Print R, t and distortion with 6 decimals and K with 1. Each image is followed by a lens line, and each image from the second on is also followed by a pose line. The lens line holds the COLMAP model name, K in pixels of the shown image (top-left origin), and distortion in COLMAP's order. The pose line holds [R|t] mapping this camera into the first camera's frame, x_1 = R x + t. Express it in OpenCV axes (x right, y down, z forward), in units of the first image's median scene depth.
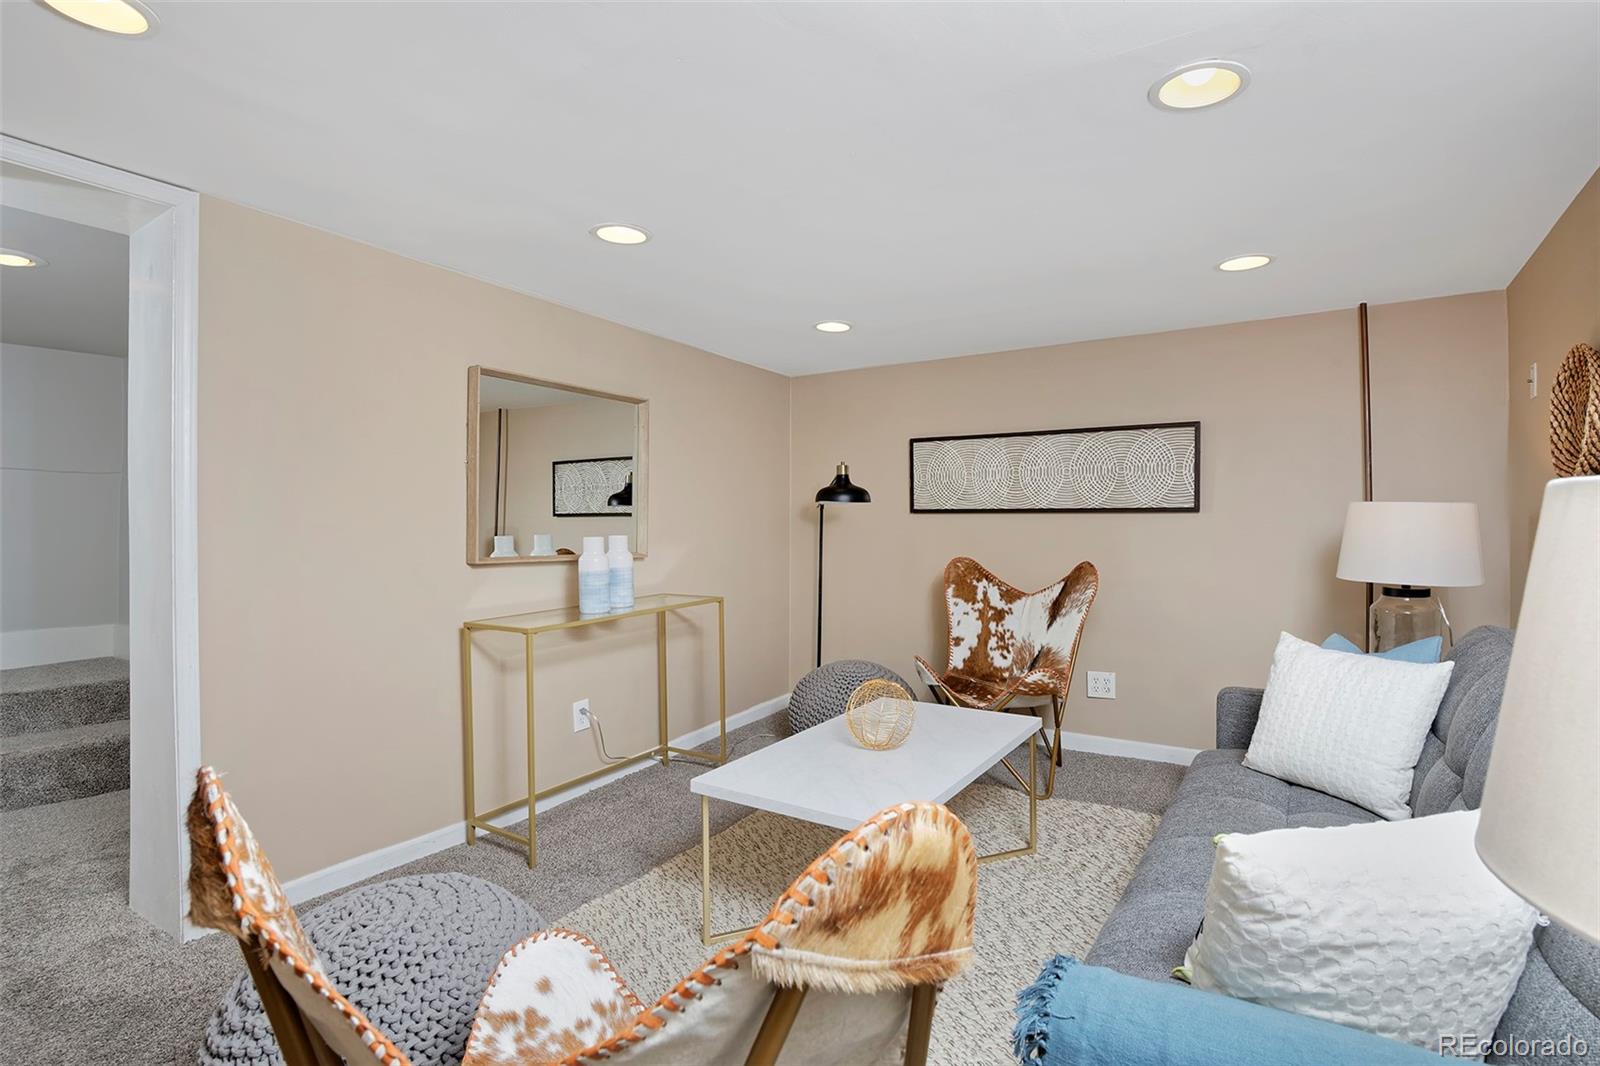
lens RADIAL K [[784.6, 0, 804.4], [0, 784.6, 530.7], [0, 0, 1]] dist [-0.001920, -0.000790]
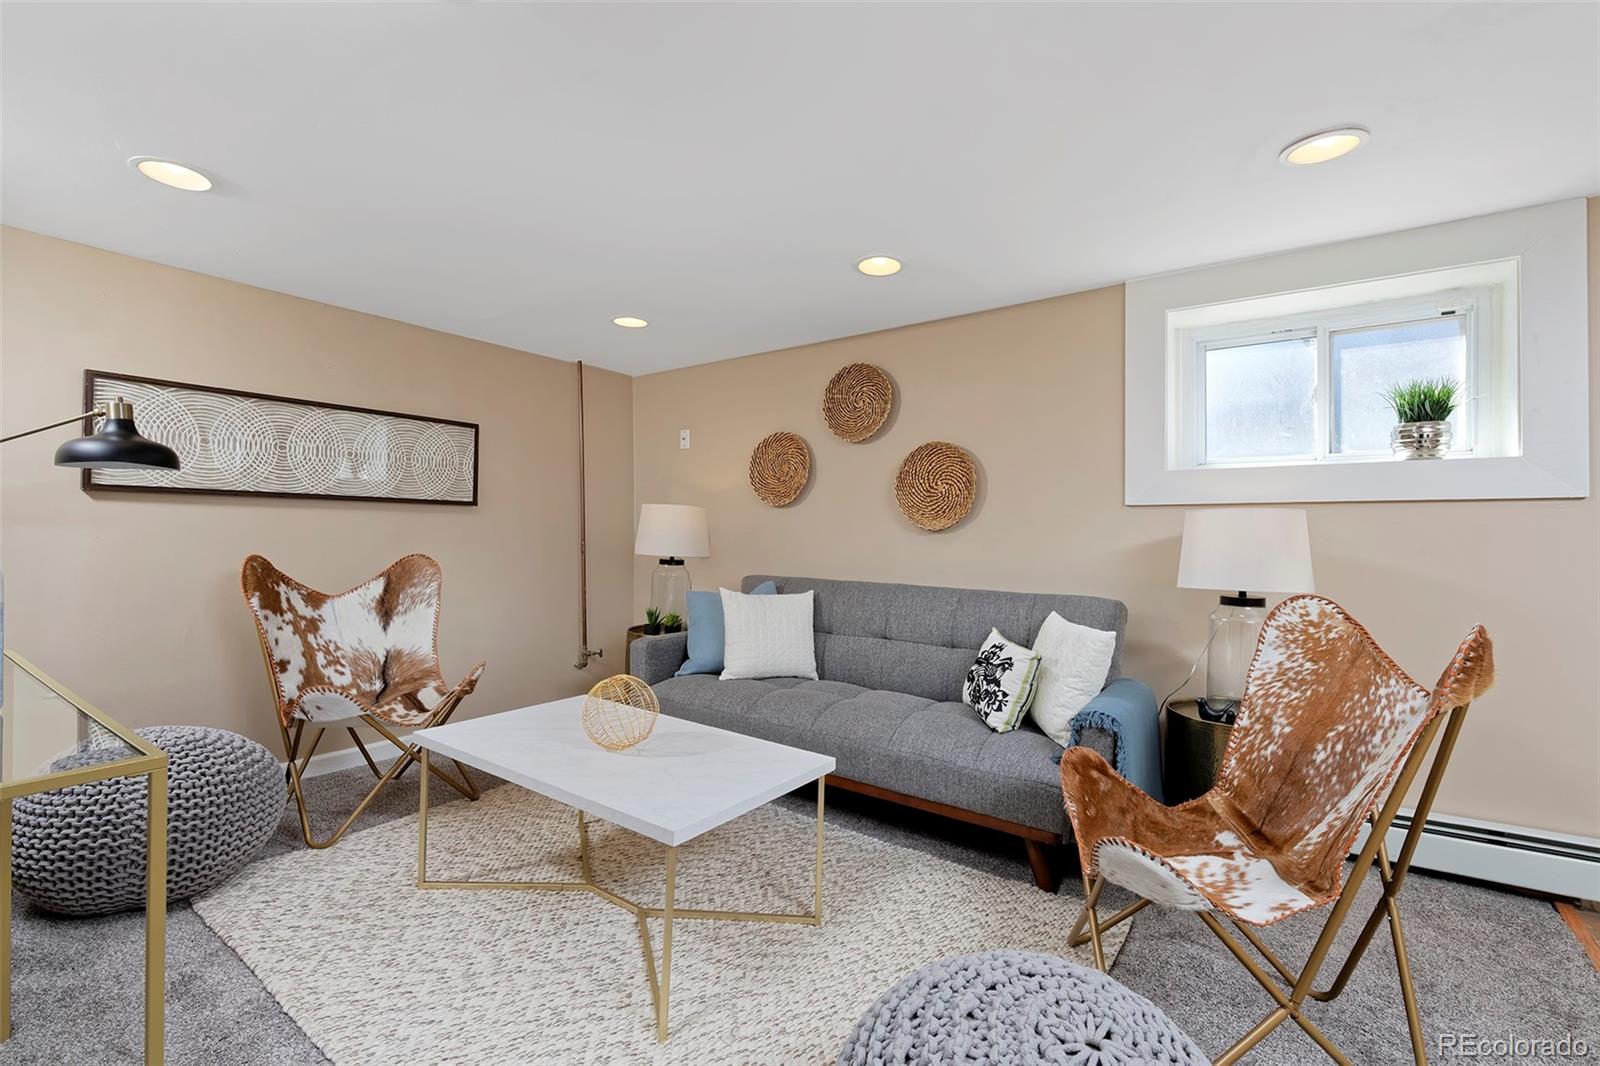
lens RADIAL K [[725.0, 0, 803.7], [0, 725.0, 528.0], [0, 0, 1]] dist [0.000316, -0.000026]
pose [[0.049122, 0.006012, 0.998775, -0.477972], [0.001345, 0.999981, -0.006085, 0.013551], [-0.998792, 0.001643, 0.049113, 0.467771]]
